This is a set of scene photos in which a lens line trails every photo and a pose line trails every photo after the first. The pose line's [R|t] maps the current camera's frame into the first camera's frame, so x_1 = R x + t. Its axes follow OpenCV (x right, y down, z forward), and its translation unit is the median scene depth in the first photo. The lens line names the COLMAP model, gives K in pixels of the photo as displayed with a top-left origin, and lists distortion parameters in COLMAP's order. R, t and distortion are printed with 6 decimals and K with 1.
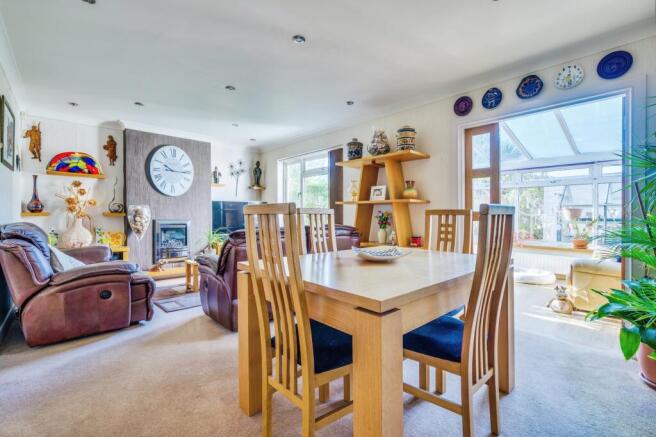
lens RADIAL K [[300.1, 0, 328.0], [0, 300.1, 218.5], [0, 0, 1]] dist [0.000817, 0.000082]
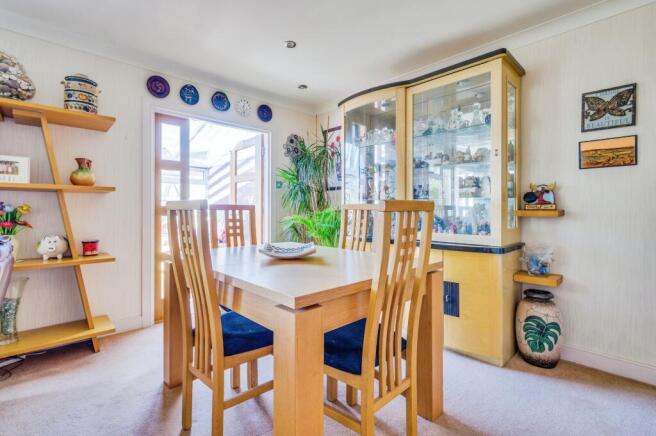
lens RADIAL K [[304.5, 0, 341.2], [0, 304.5, 208.7], [0, 0, 1]] dist [-0.000268, -0.000460]
pose [[-0.044677, -0.001056, 0.999001, -0.343467], [0.009184, 0.999957, 0.001468, -0.007489], [-0.998959, 0.009240, -0.044666, 0.367009]]
